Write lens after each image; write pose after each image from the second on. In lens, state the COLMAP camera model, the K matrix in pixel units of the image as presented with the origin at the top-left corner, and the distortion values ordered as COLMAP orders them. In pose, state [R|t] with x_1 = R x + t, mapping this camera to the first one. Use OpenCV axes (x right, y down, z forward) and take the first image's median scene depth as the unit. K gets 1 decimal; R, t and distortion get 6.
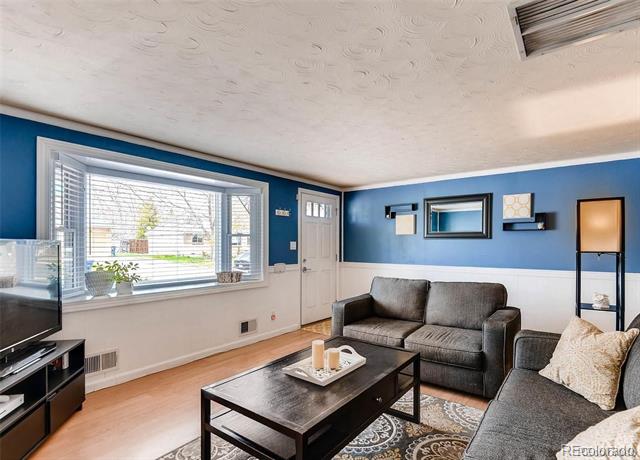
lens RADIAL K [[334.7, 0, 335.0], [0, 334.7, 241.0], [0, 0, 1]] dist [-0.000622, 0.000146]
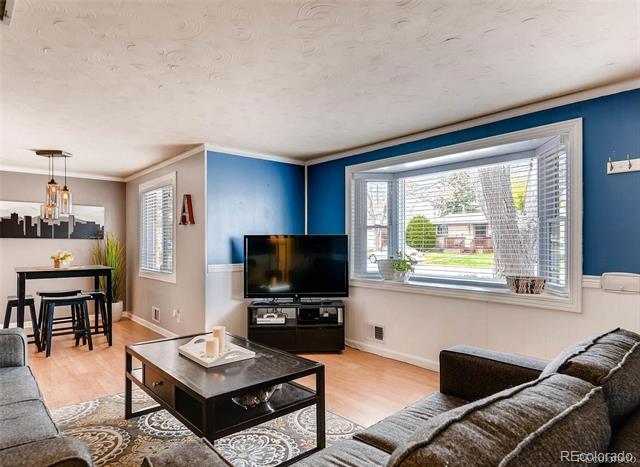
lens RADIAL K [[388.6, 0, 320.6], [0, 388.6, 241.8], [0, 0, 1]] dist [0.004554, 0.000622]
pose [[-0.209664, 0.007900, -0.977742, 0.724040], [0.018153, 0.999826, 0.004186, 0.015384], [0.977605, -0.016871, -0.209771, 1.053680]]
